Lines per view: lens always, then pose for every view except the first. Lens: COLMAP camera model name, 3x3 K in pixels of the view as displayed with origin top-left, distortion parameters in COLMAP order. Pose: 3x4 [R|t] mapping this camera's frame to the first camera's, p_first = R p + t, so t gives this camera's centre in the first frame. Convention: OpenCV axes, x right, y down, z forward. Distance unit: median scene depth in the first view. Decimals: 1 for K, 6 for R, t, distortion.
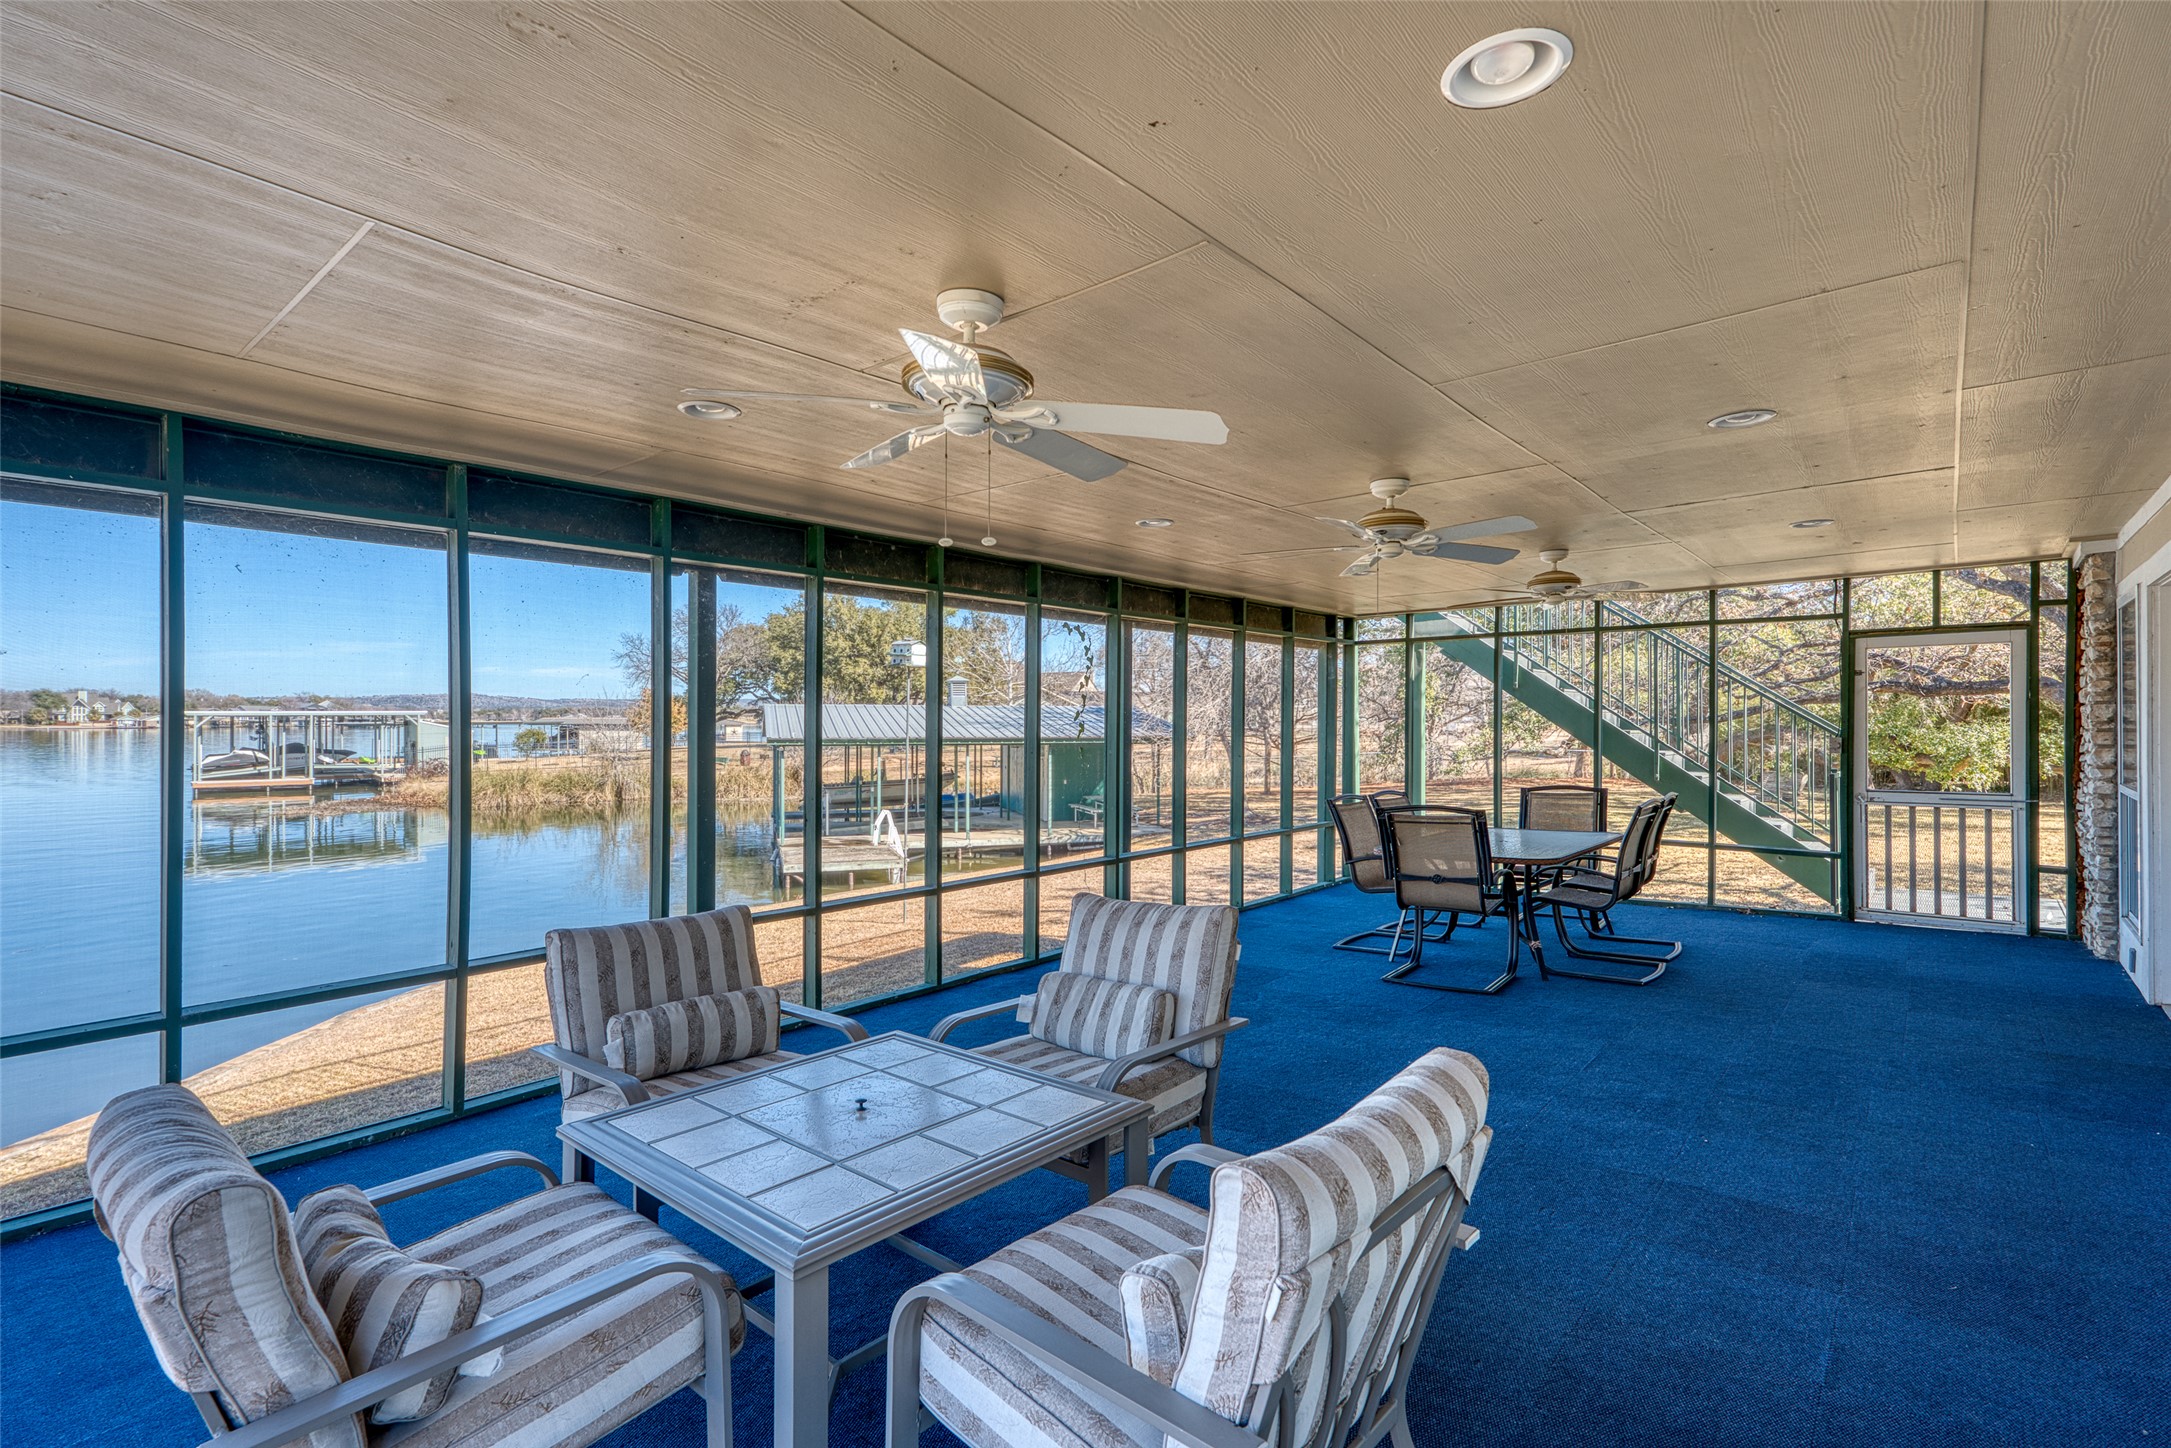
lens RADIAL K [[1022.8, 0, 1068.3], [0, 1022.8, 717.2], [0, 0, 1]] dist [-0.010056, 0.000401]
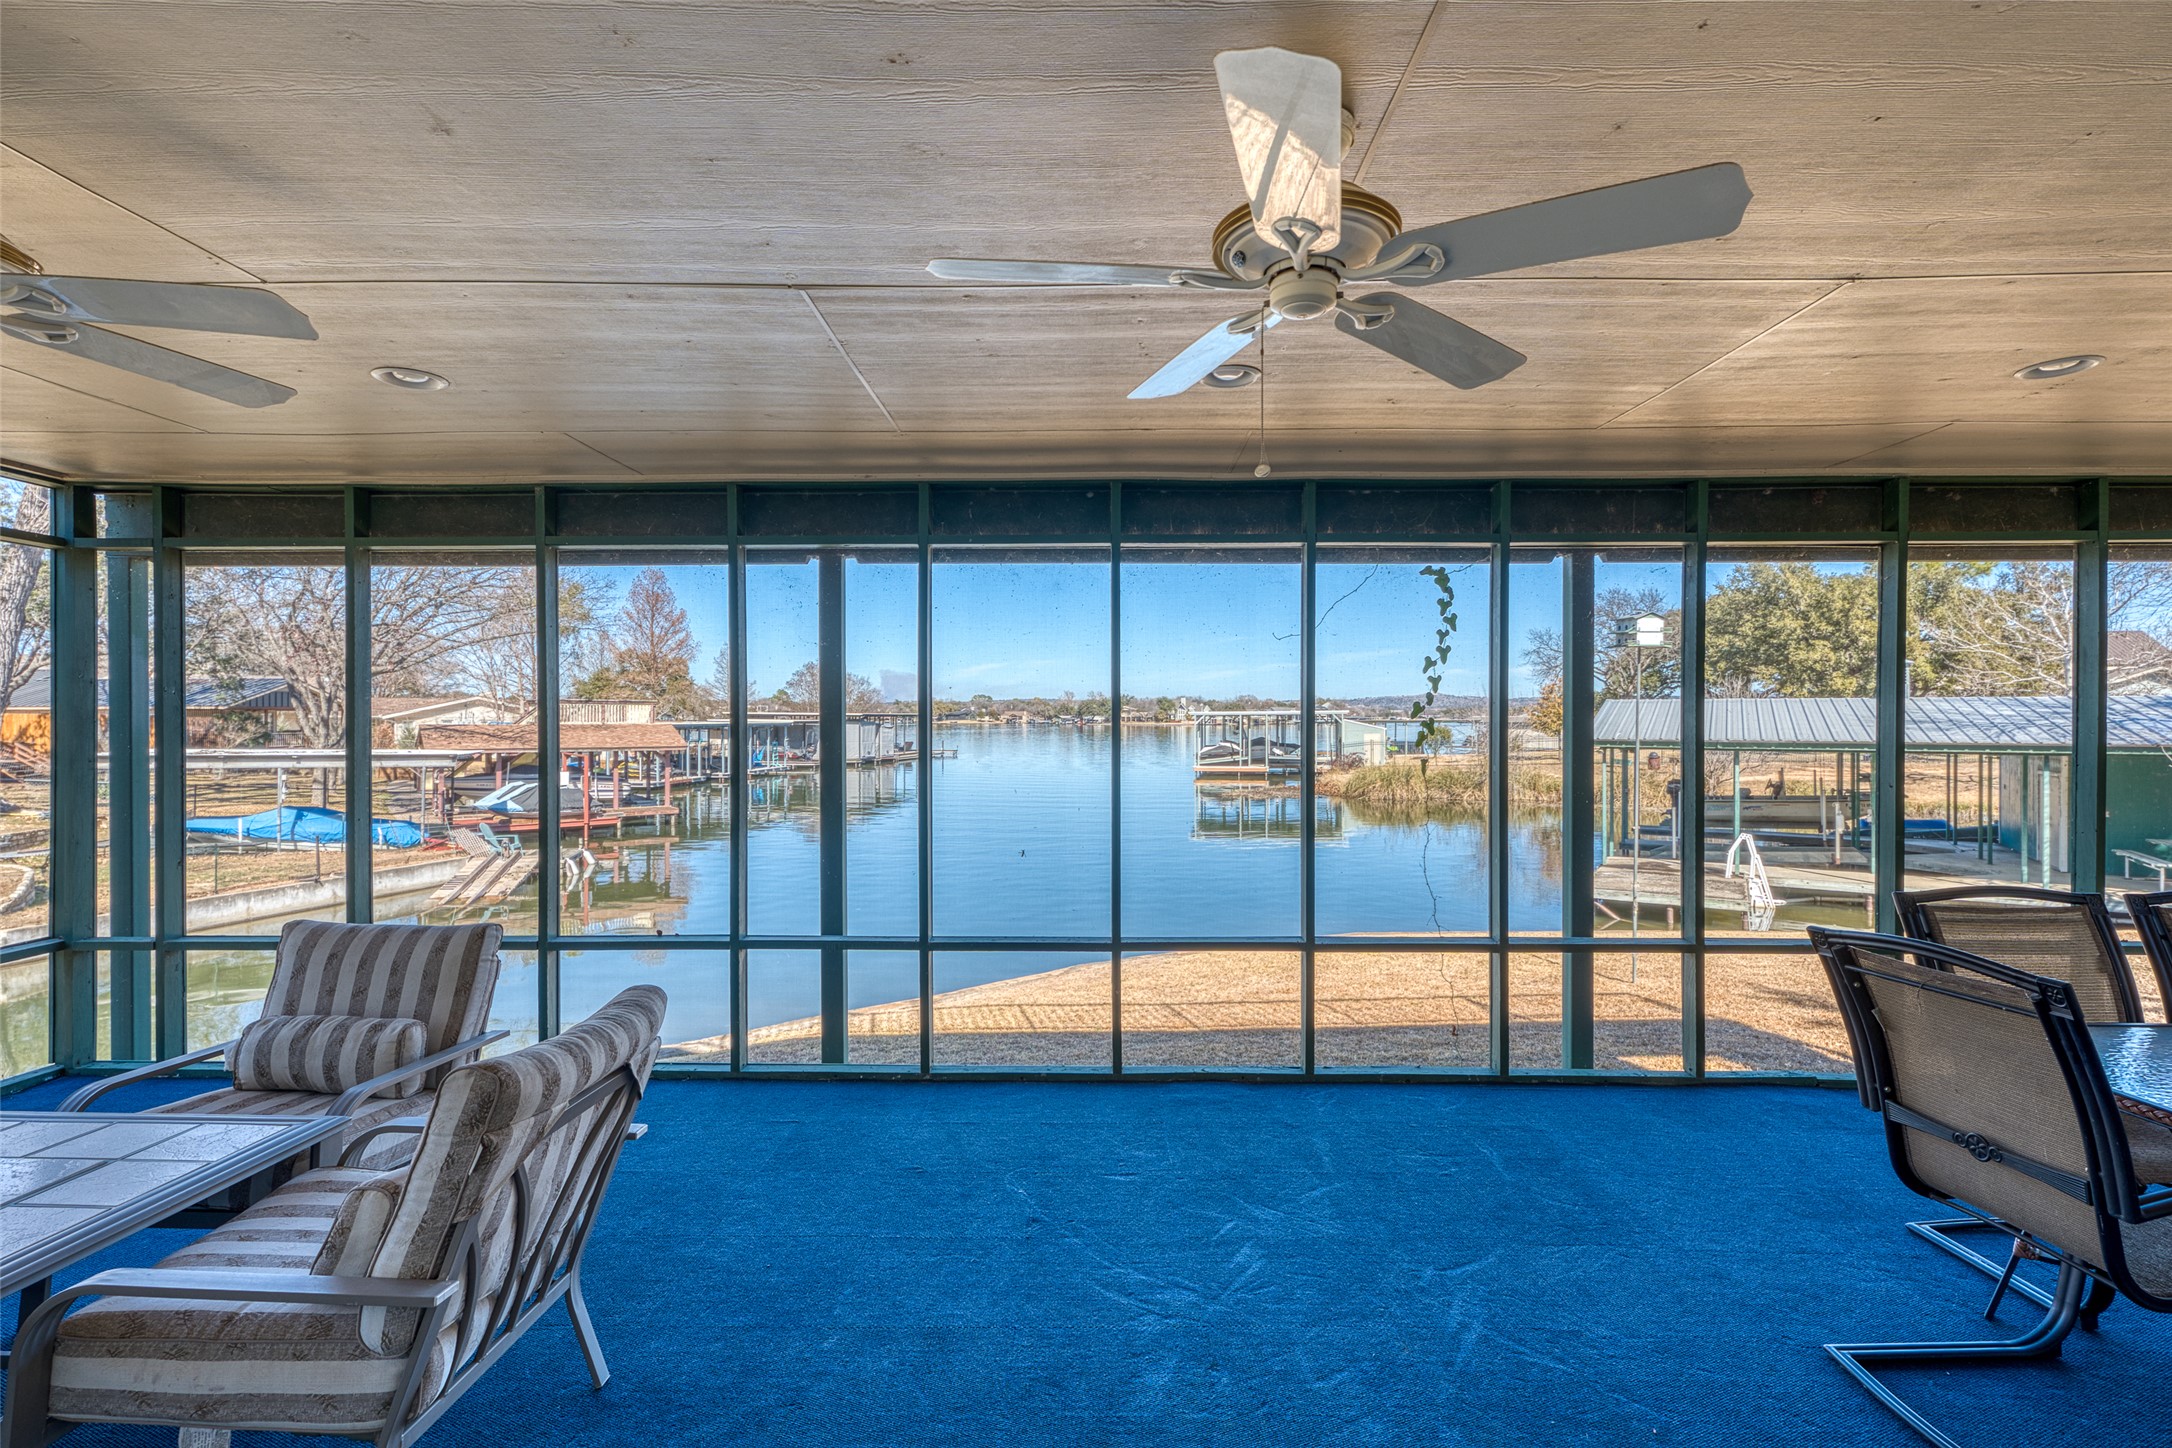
lens RADIAL K [[1023.3, 0, 1085.6], [0, 1023.3, 737.7], [0, 0, 1]] dist [-0.010056, 0.000401]
pose [[0.632464, 0.014122, -0.774461, 0.079323], [0.002763, 0.999786, 0.020487, 0.000515], [0.774585, -0.015097, 0.632289, 0.094415]]
